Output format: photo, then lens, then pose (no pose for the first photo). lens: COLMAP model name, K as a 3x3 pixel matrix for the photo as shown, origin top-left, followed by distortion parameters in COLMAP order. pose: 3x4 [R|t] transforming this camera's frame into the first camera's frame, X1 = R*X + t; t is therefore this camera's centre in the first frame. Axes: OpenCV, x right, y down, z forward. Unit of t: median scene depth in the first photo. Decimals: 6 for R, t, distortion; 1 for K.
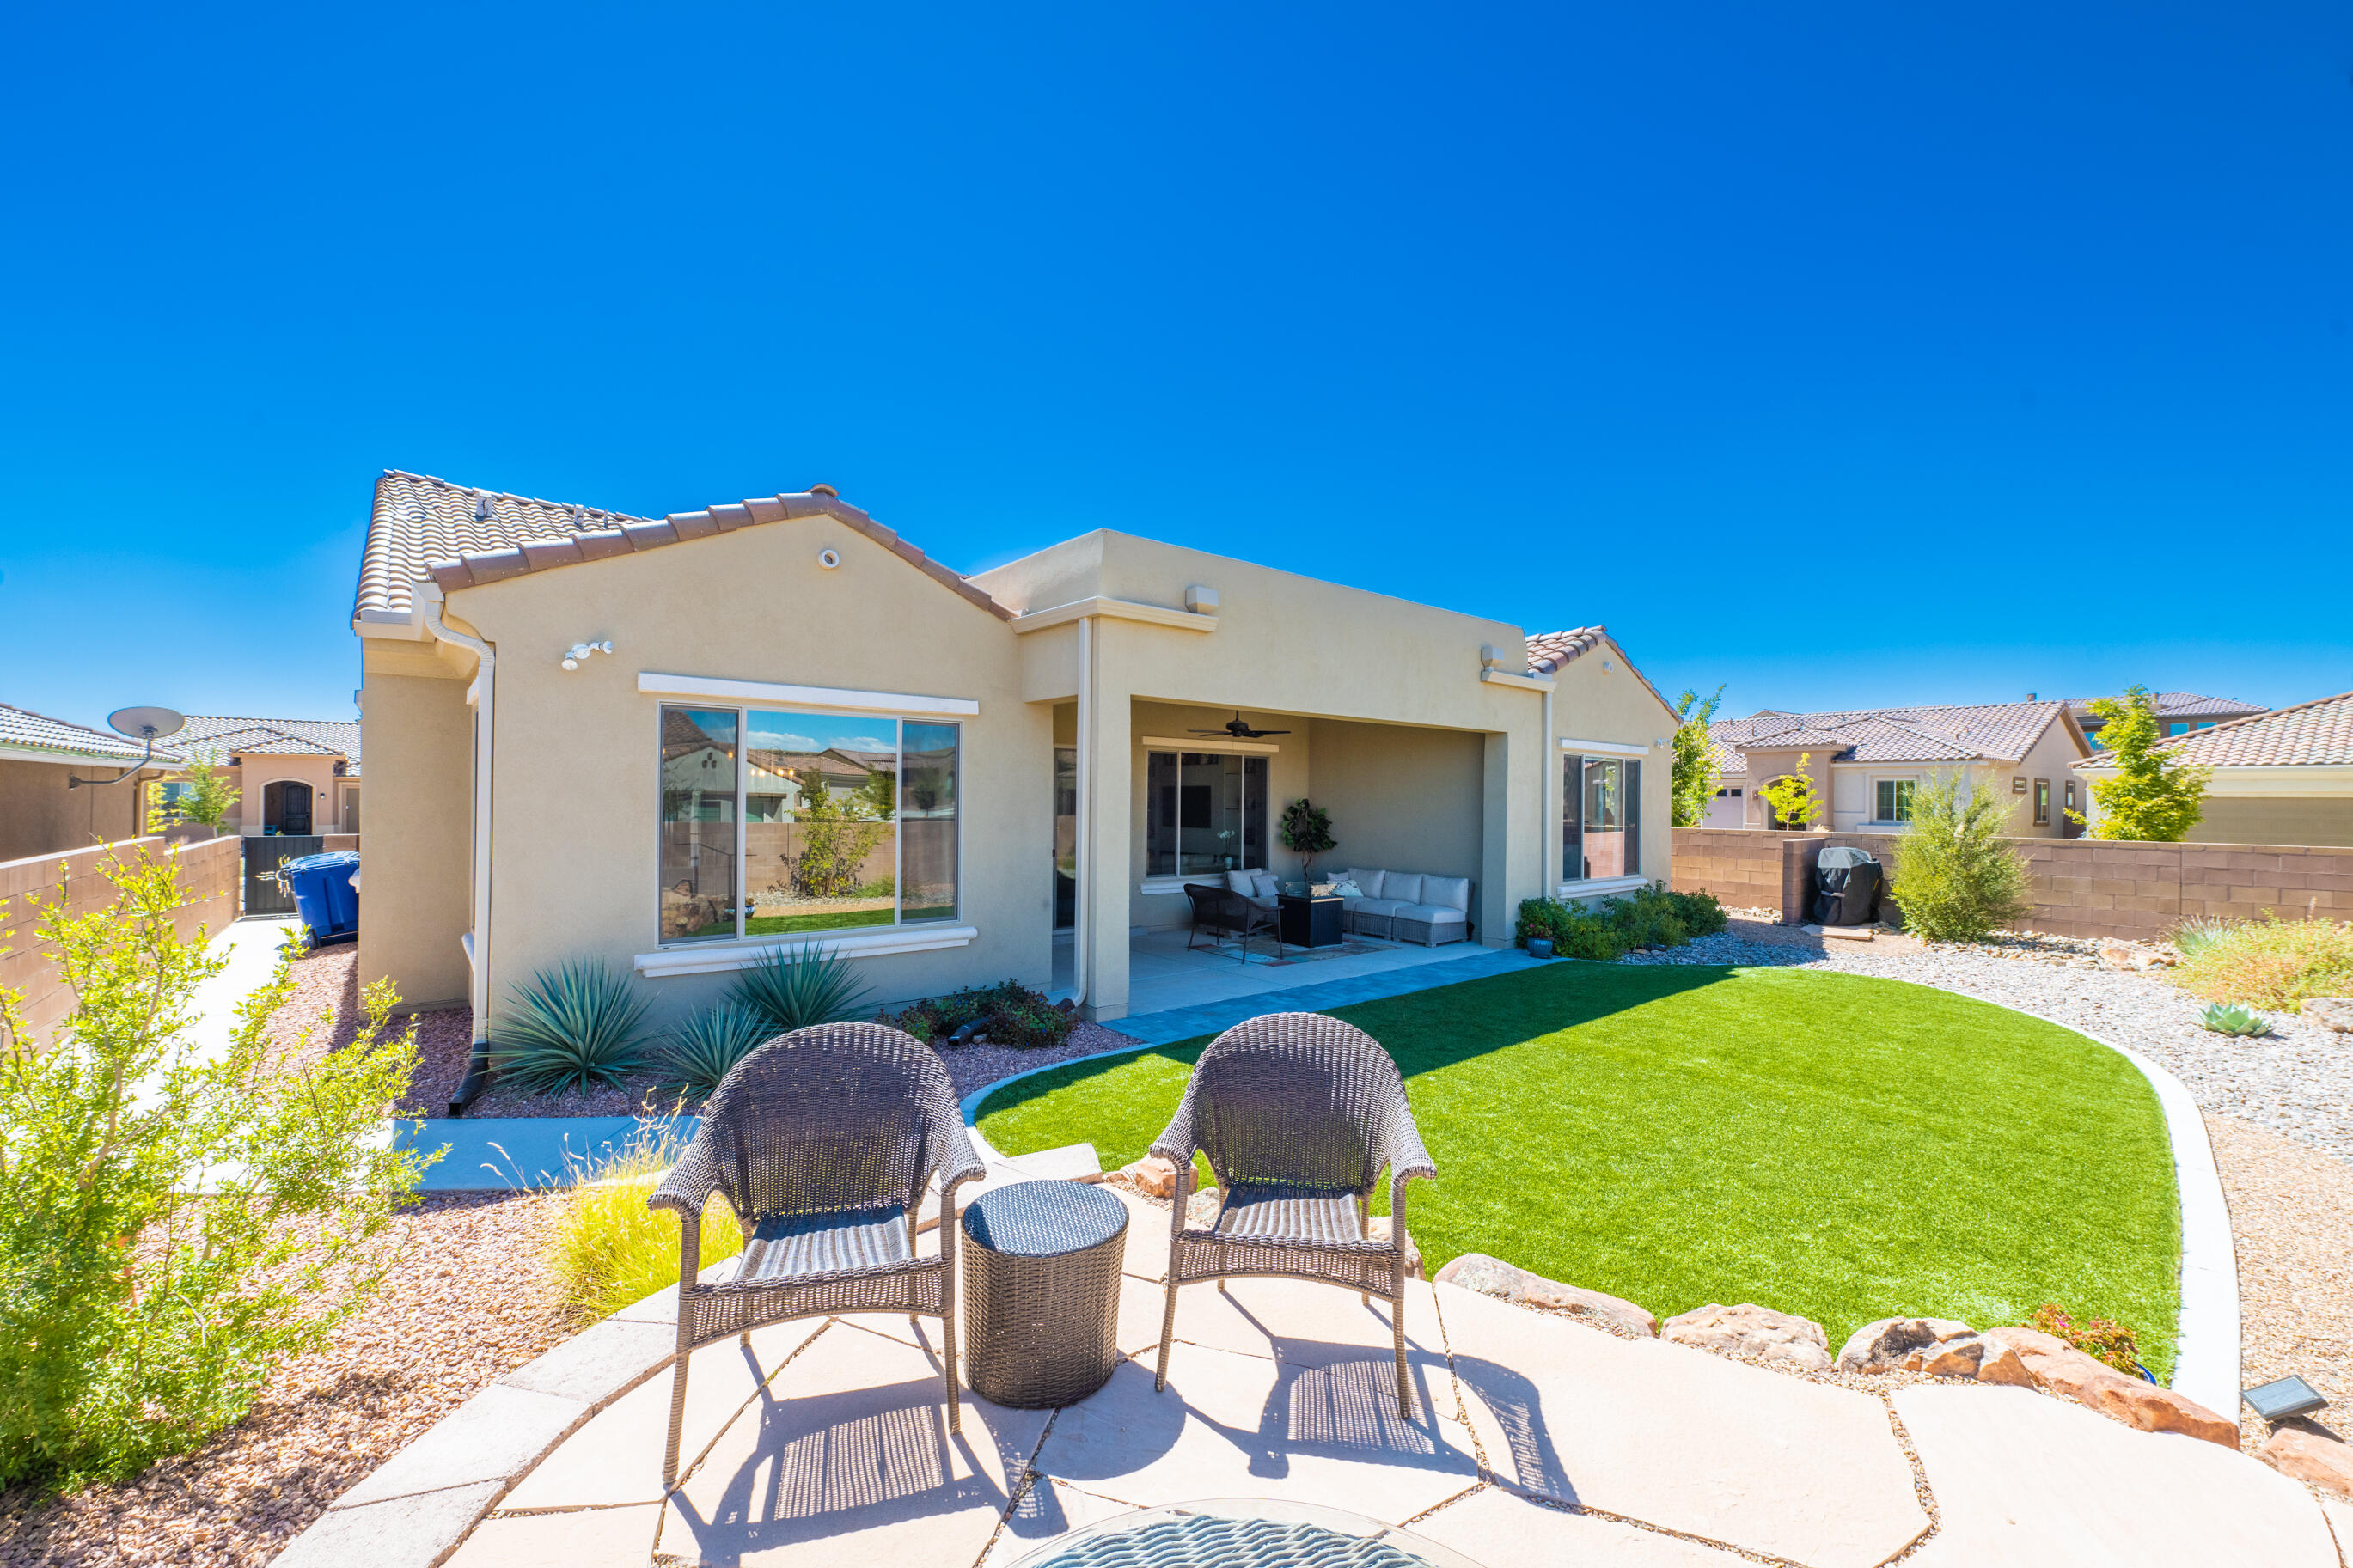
lens RADIAL K [[933.5, 0, 1171.6], [0, 933.5, 795.9], [0, 0, 1]] dist [-0.007501, -0.000656]
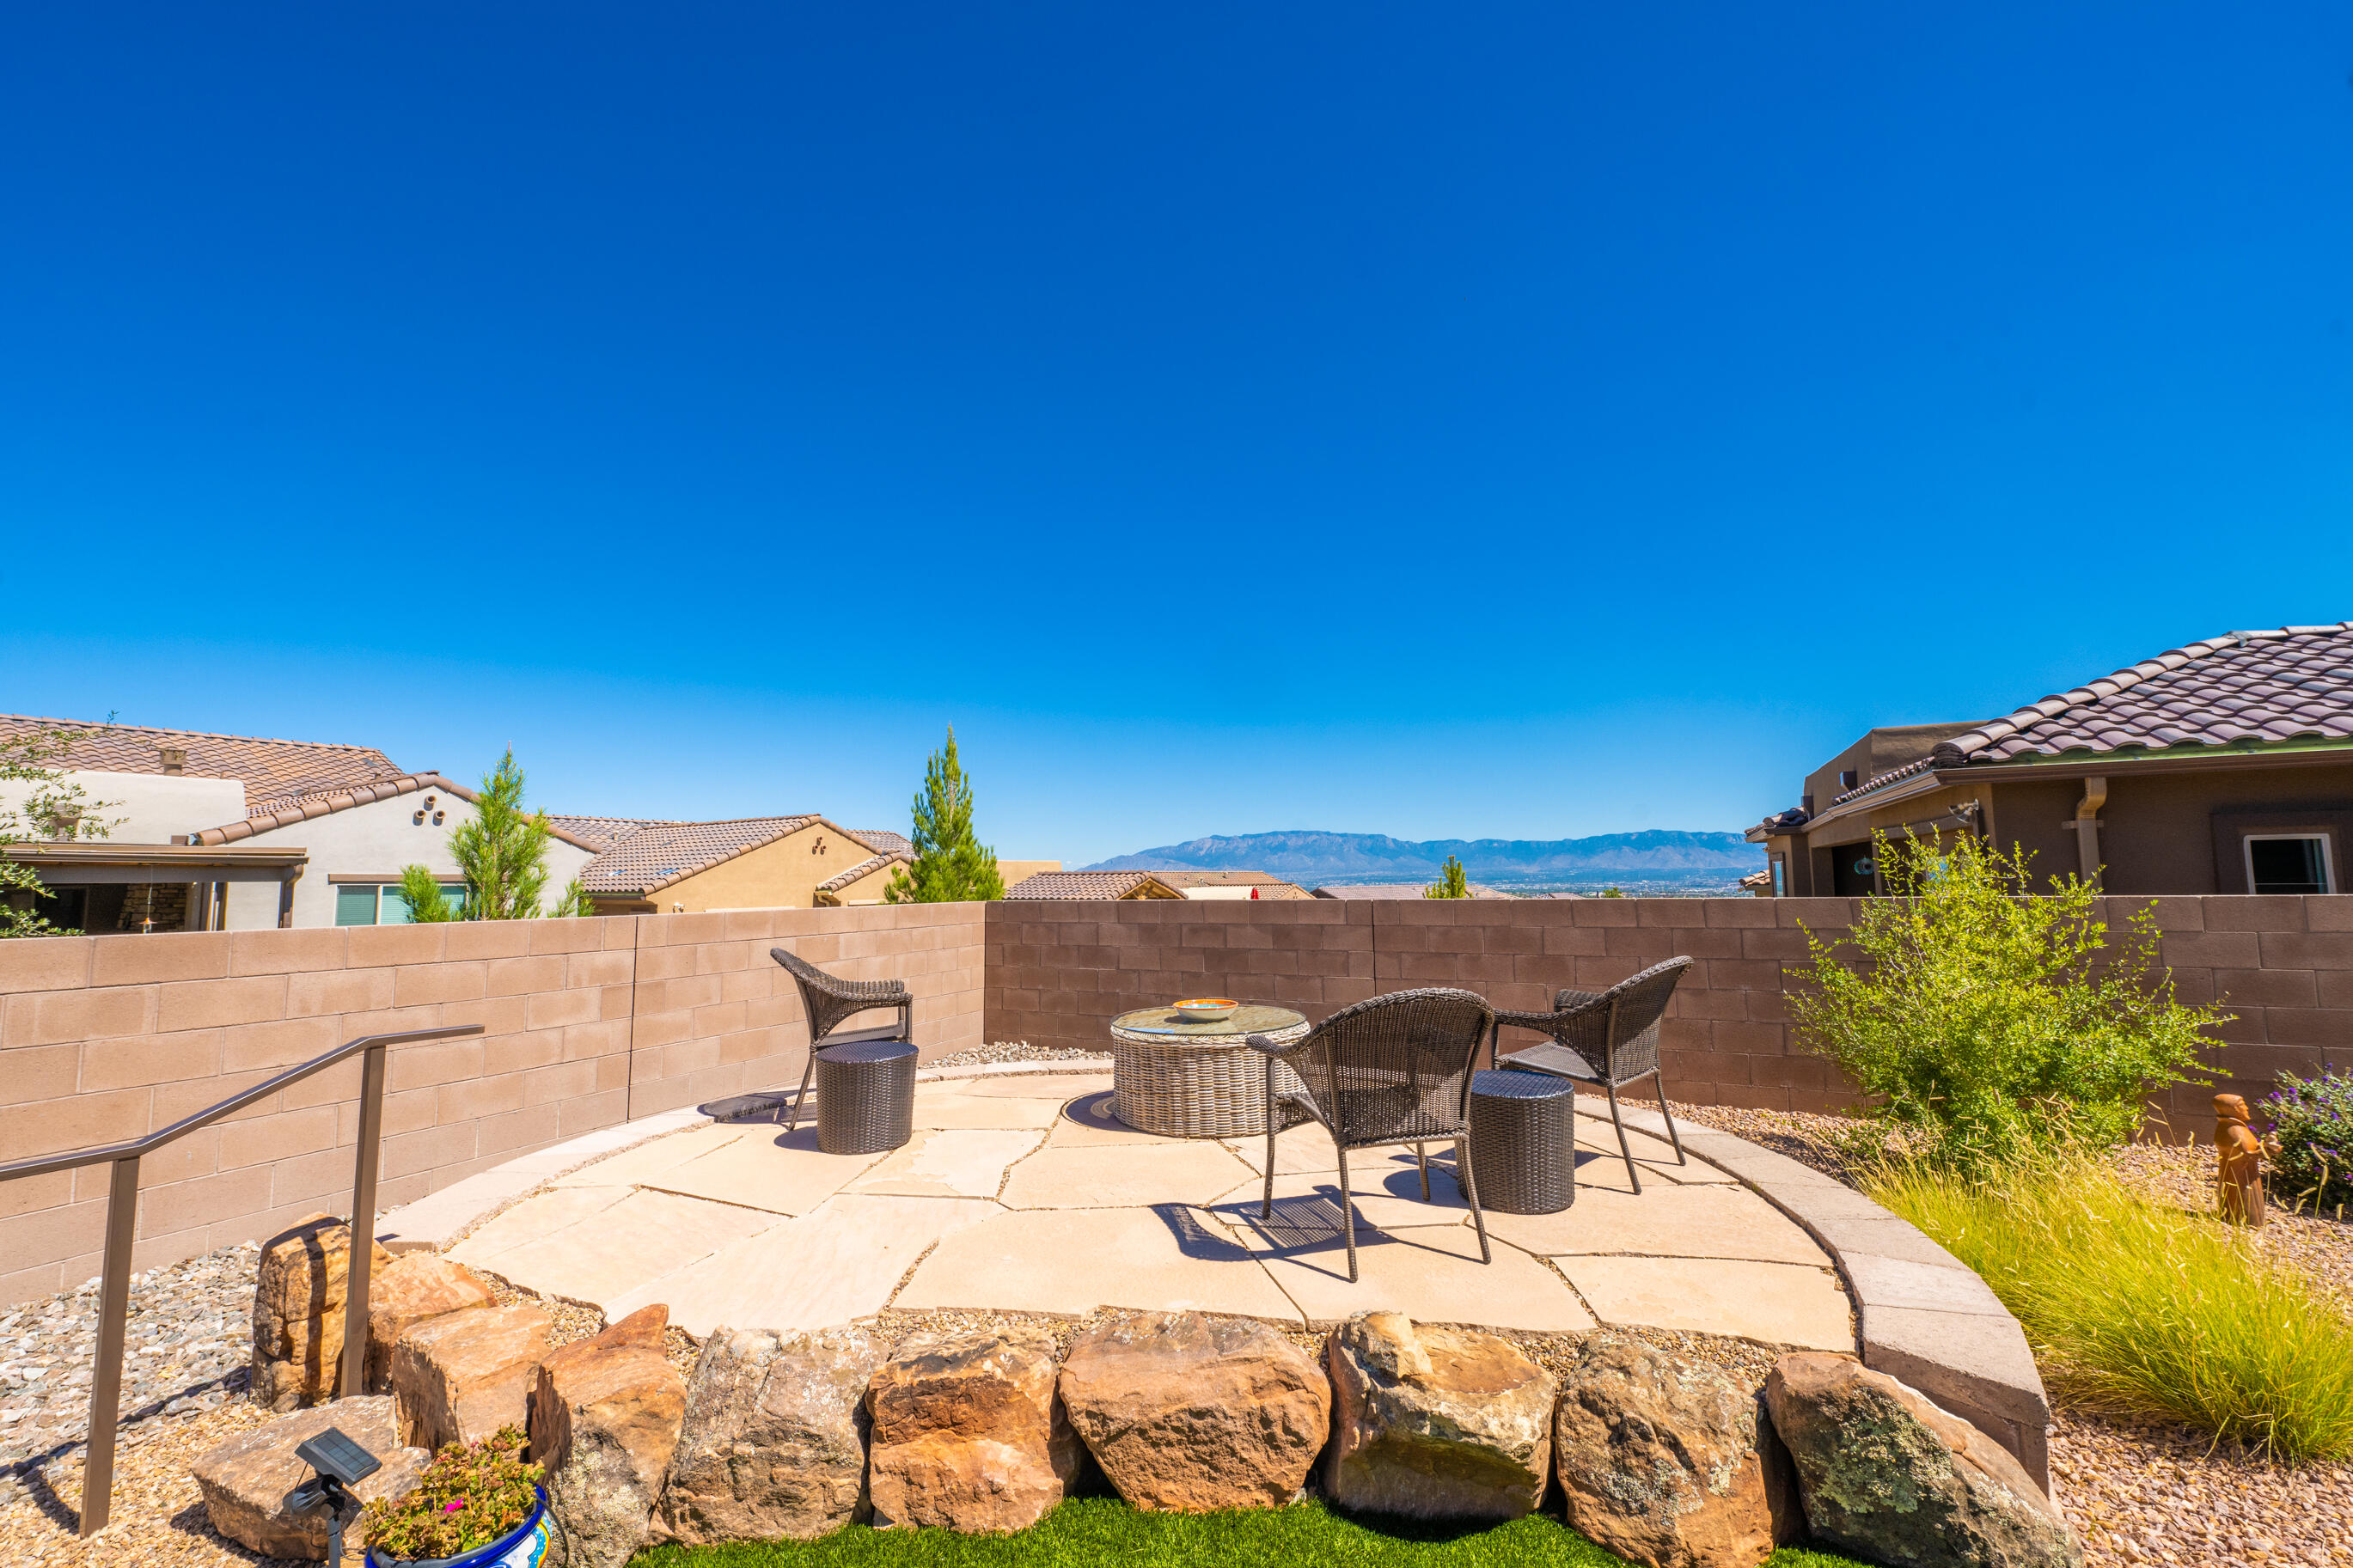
lens RADIAL K [[933.5, 0, 1178.3], [0, 933.5, 799.7], [0, 0, 1]] dist [-0.007501, -0.000656]
pose [[-0.913855, -0.036985, -0.404352, 1.017724], [0.006062, 0.994489, -0.104665, 0.200932], [0.405995, -0.098100, -0.908595, 2.414247]]
